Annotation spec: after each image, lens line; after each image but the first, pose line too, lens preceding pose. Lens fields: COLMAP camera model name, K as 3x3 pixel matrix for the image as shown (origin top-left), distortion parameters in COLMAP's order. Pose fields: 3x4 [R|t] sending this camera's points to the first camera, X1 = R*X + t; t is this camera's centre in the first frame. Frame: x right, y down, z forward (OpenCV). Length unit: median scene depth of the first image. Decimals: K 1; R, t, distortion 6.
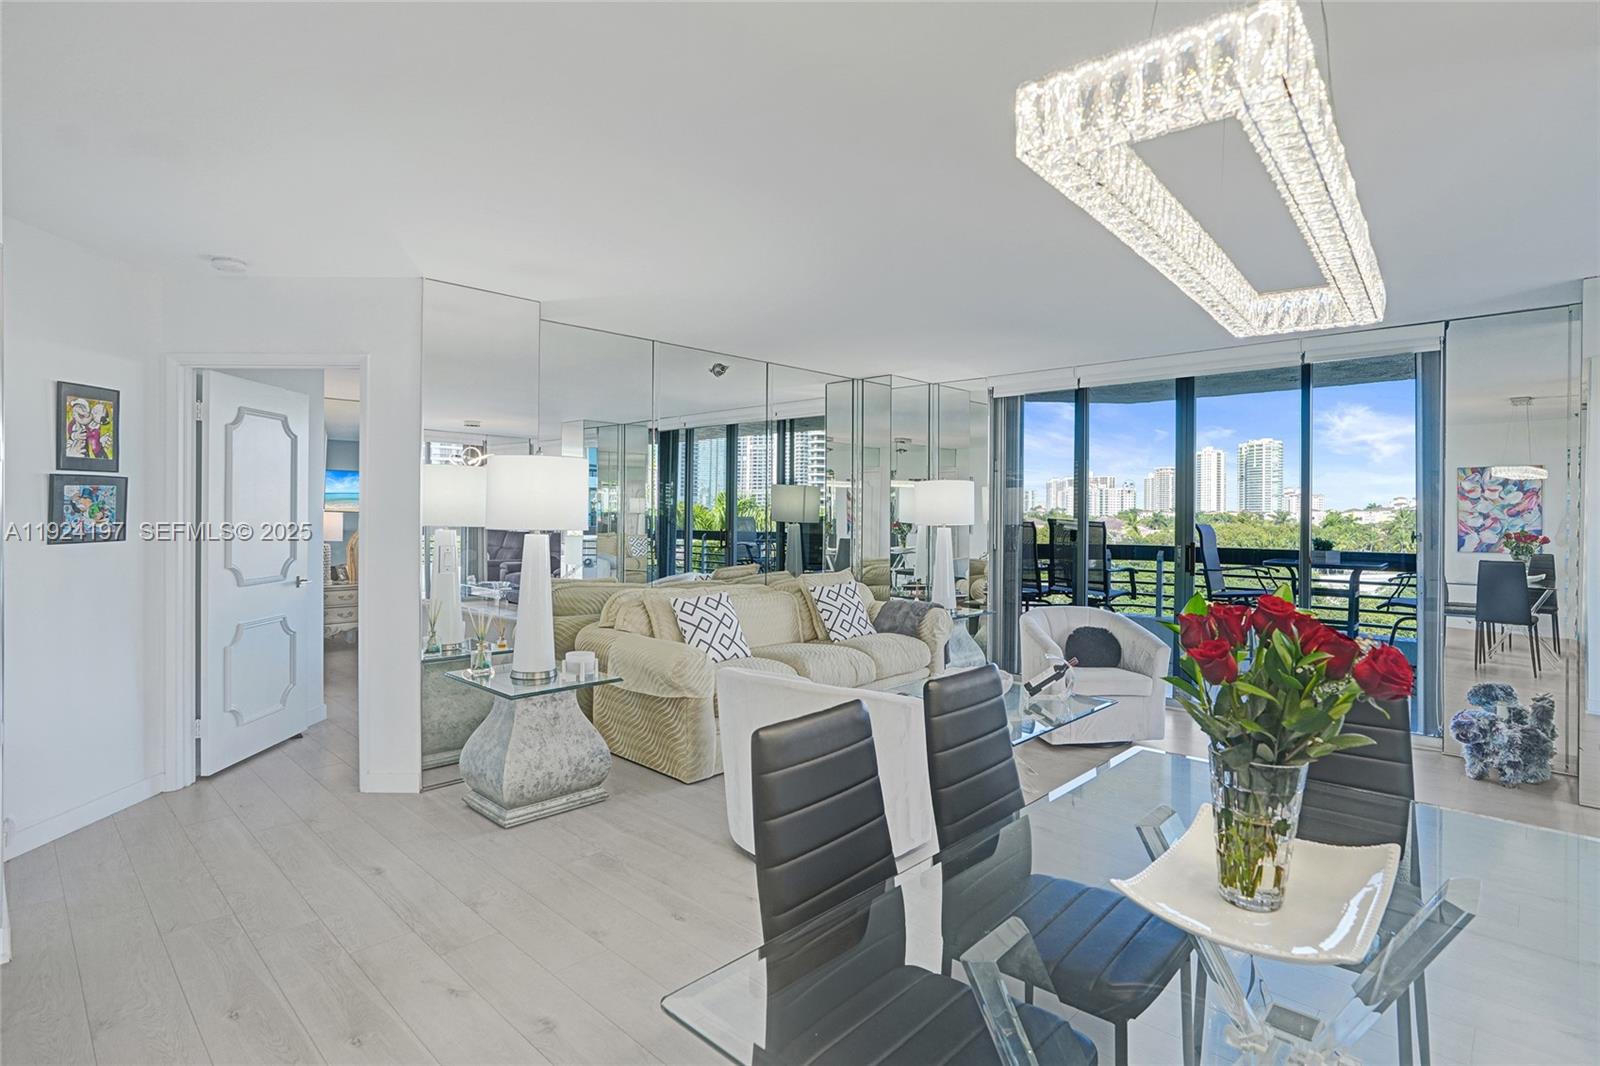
lens RADIAL K [[798.6, 0, 796.5], [0, 798.6, 521.6], [0, 0, 1]] dist [-0.066179, 0.031571]
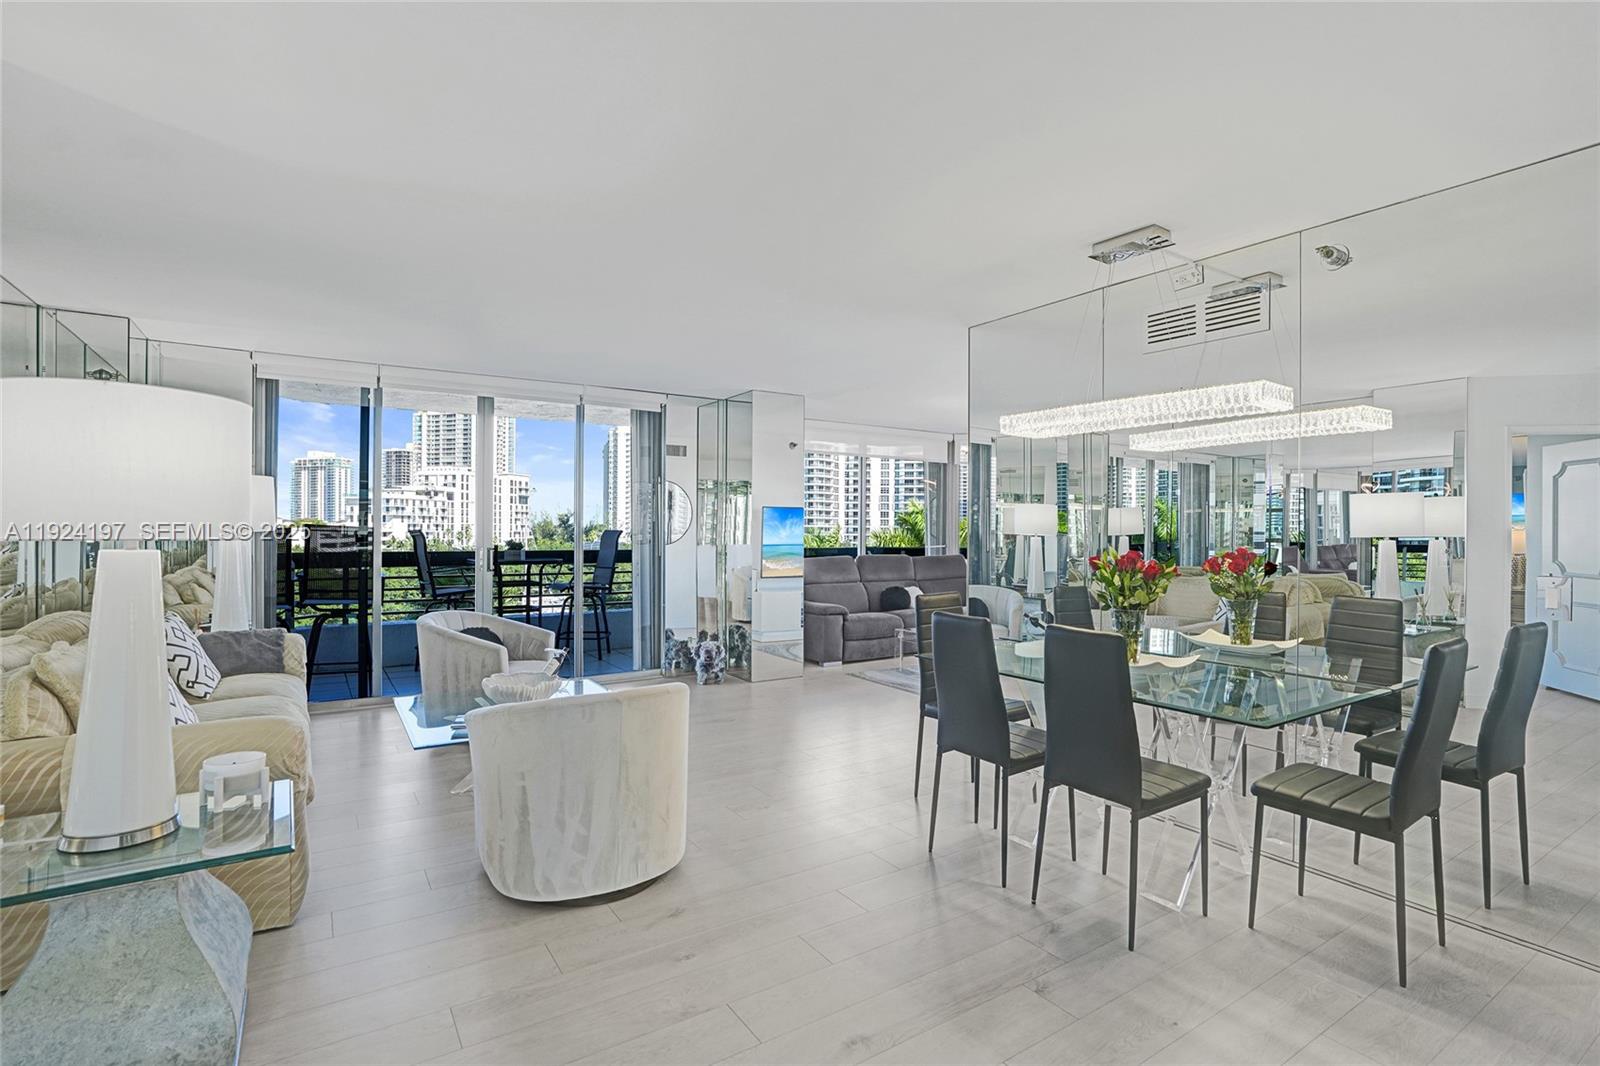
lens RADIAL K [[776.1, 0, 797.9], [0, 776.1, 527.9], [0, 0, 1]] dist [-0.059317, 0.028349]
pose [[0.222655, -0.002627, 0.974894, -0.418561], [0.005378, 0.999984, 0.001466, 0.002480], [-0.974882, 0.004917, 0.222666, 0.295610]]
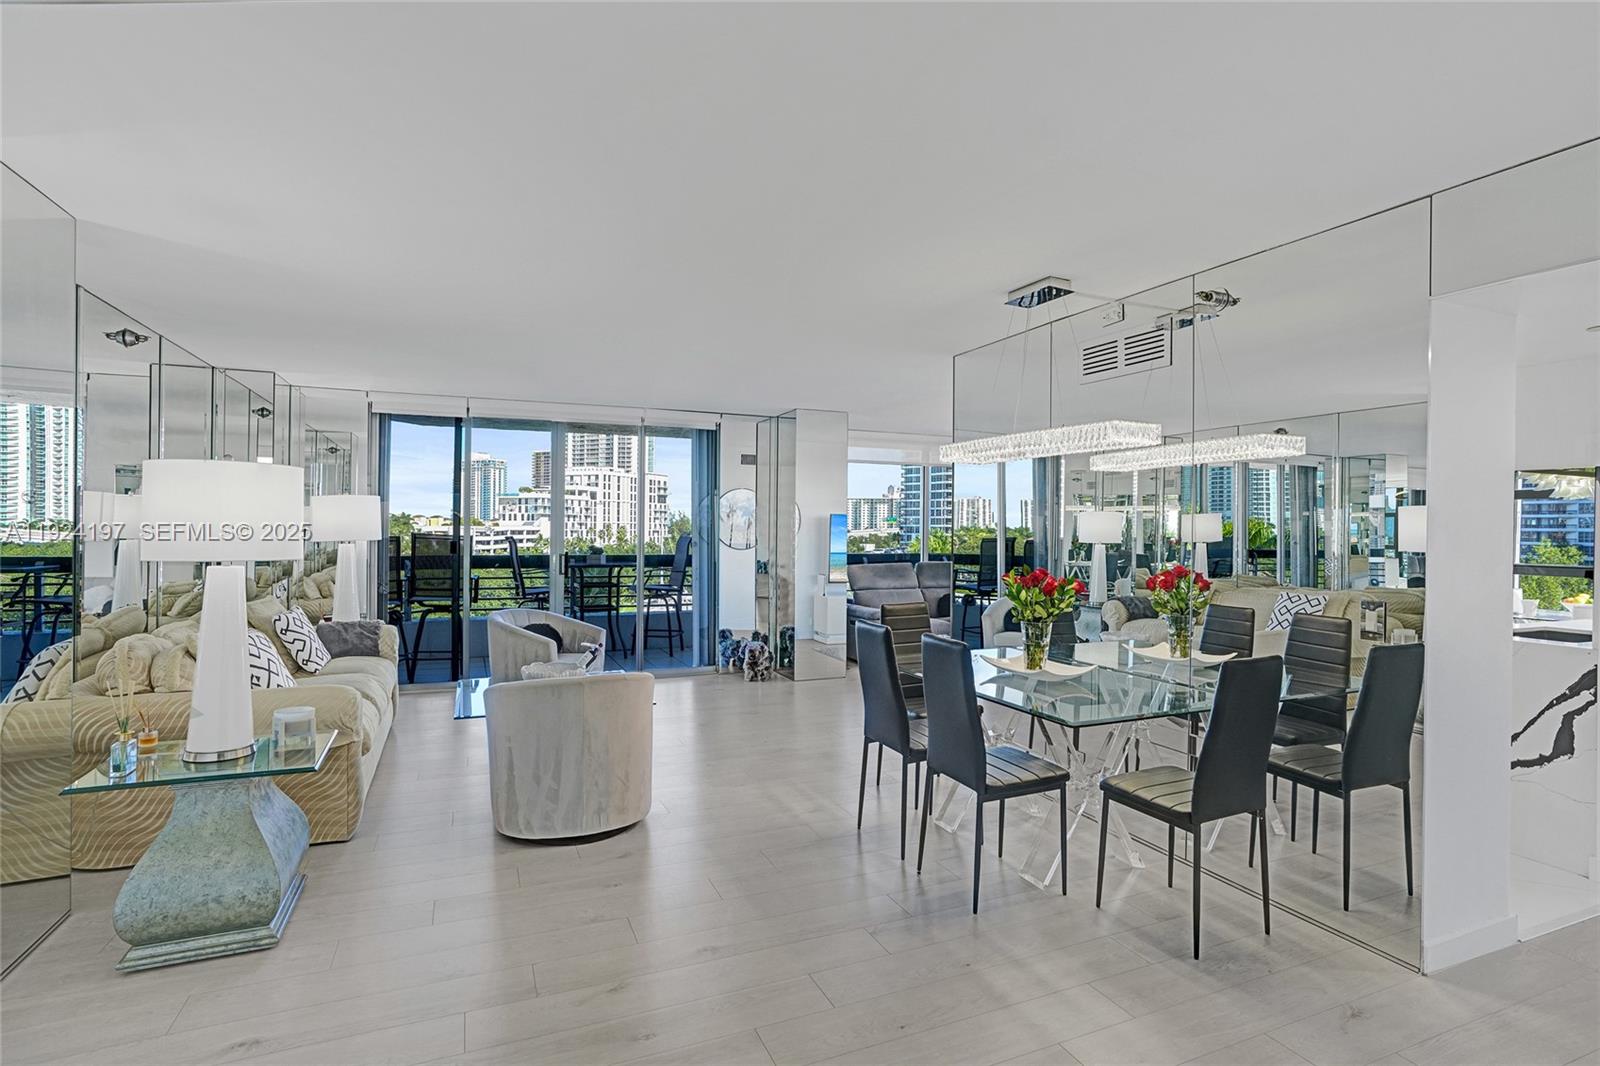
lens RADIAL K [[798.6, 0, 796.5], [0, 798.6, 521.6], [0, 0, 1]] dist [-0.066179, 0.031571]
pose [[0.390611, 0.004569, 0.920544, -0.477718], [0.002576, 0.999978, -0.006056, -0.011885], [-0.920552, 0.004737, 0.390591, 0.133285]]
